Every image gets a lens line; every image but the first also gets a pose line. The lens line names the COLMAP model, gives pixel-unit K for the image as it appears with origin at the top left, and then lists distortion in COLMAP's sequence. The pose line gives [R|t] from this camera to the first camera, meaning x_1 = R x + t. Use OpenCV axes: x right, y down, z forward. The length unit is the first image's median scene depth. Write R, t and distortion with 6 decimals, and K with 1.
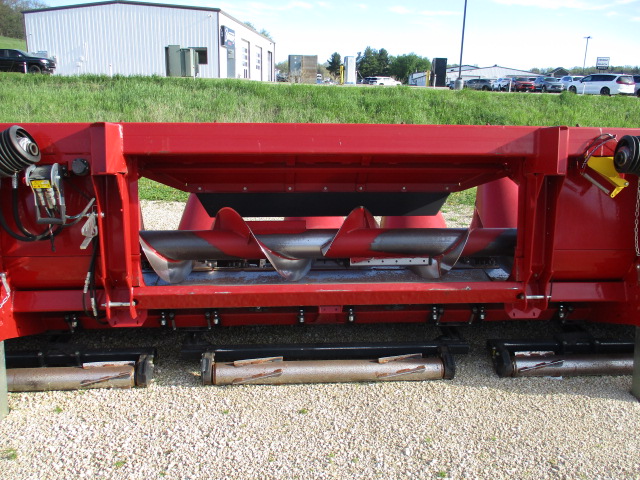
lens RADIAL K [[535.1, 0, 316.8], [0, 535.1, 235.6], [0, 0, 1]] dist [-0.048141, 0.017885]
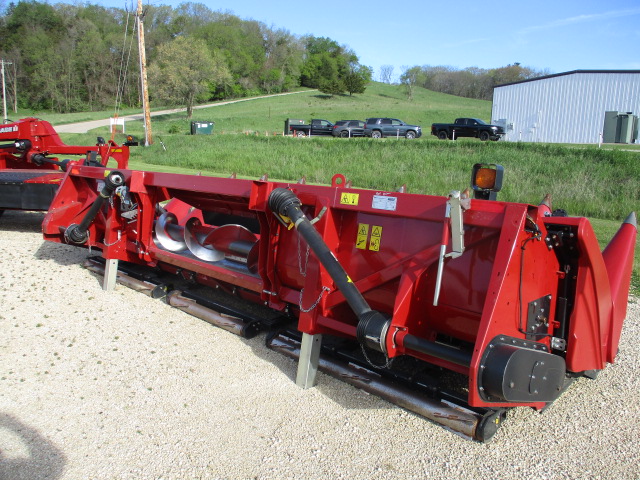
lens RADIAL K [[535.1, 0, 316.8], [0, 535.1, 235.6], [0, 0, 1]] dist [-0.048141, 0.017885]
pose [[0.643338, 0.125624, -0.755205, 1.622992], [-0.210525, 0.977445, -0.016747, -0.049623], [0.736067, 0.169764, 0.655275, 0.068700]]
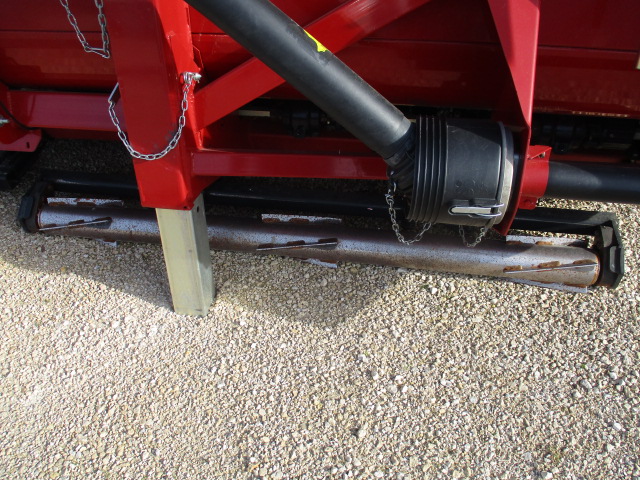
lens RADIAL K [[535.1, 0, 316.8], [0, 535.1, 235.6], [0, 0, 1]] dist [-0.048141, 0.017885]
pose [[0.972623, 0.125874, -0.195345, 0.886926], [-0.019369, 0.881585, 0.471629, -0.042974], [0.231579, -0.454933, 0.859888, 0.541733]]
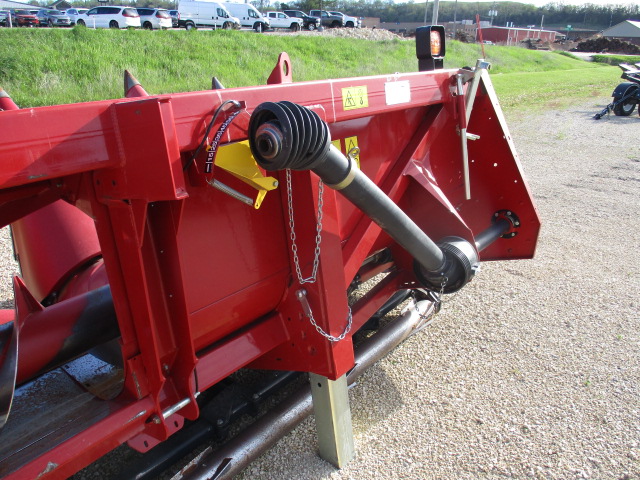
lens RADIAL K [[535.2, 0, 320.0], [0, 535.2, 249.8], [0, 0, 1]] dist [-0.051300, 0.000076]
pose [[0.669566, -0.278425, 0.688594, 0.172169], [0.181101, 0.960301, 0.212190, -0.132171], [-0.720336, -0.017370, 0.693408, 0.499960]]
